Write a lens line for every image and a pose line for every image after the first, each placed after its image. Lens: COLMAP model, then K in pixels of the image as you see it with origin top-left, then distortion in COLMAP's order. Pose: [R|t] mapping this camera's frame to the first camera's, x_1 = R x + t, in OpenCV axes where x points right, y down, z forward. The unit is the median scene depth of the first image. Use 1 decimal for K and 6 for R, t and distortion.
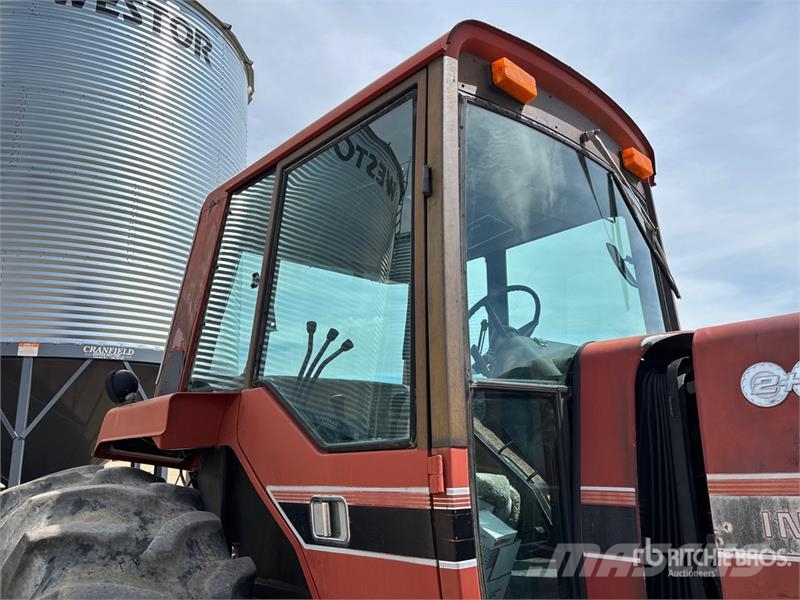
lens RADIAL K [[588.3, 0, 409.2], [0, 588.3, 296.5], [0, 0, 1]] dist [0.021876, -0.001769]
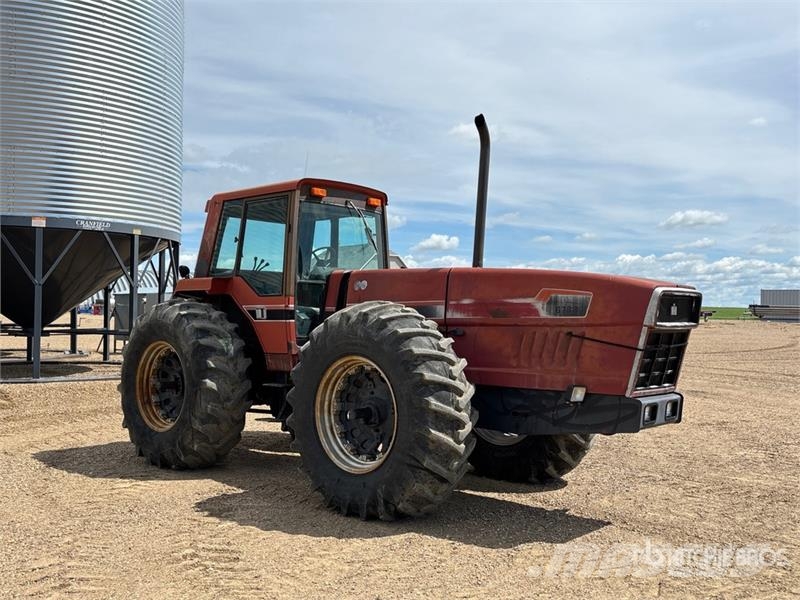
lens RADIAL K [[588.3, 0, 409.2], [0, 588.3, 296.5], [0, 0, 1]] dist [0.021876, -0.001769]
pose [[0.991918, 0.045383, 0.118485, 0.282193], [-0.070968, 0.972550, 0.221608, -0.503998], [-0.105175, -0.228226, 0.967911, -2.173074]]
